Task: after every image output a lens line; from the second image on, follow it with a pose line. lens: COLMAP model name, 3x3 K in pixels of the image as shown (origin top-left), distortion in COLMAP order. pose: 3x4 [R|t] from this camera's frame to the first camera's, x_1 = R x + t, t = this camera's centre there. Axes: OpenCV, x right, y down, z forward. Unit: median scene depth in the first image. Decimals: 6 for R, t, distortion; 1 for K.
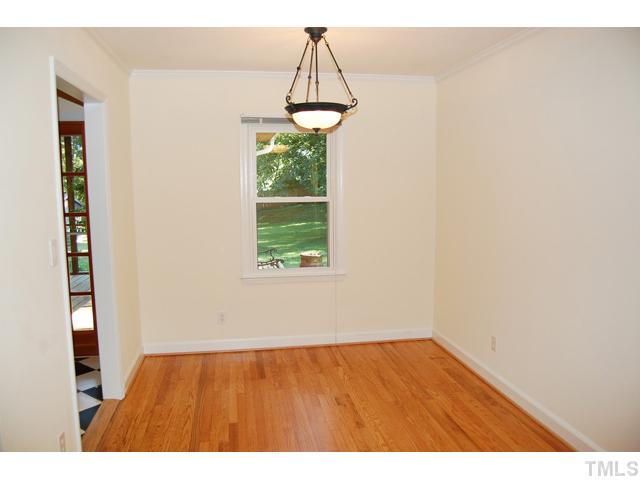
lens RADIAL K [[530.6, 0, 319.4], [0, 530.6, 242.9], [0, 0, 1]] dist [-0.053538, 0.008755]
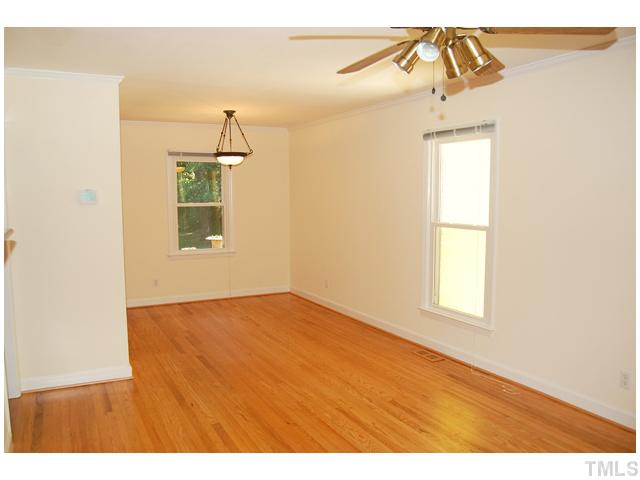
lens RADIAL K [[530.6, 0, 320.7], [0, 530.6, 240.6], [0, 0, 1]] dist [-0.053538, 0.008755]
pose [[0.954225, -0.023170, 0.298192, -0.193200], [0.029136, 0.999454, -0.015576, 0.062532], [-0.297668, 0.023551, 0.954379, -0.624106]]
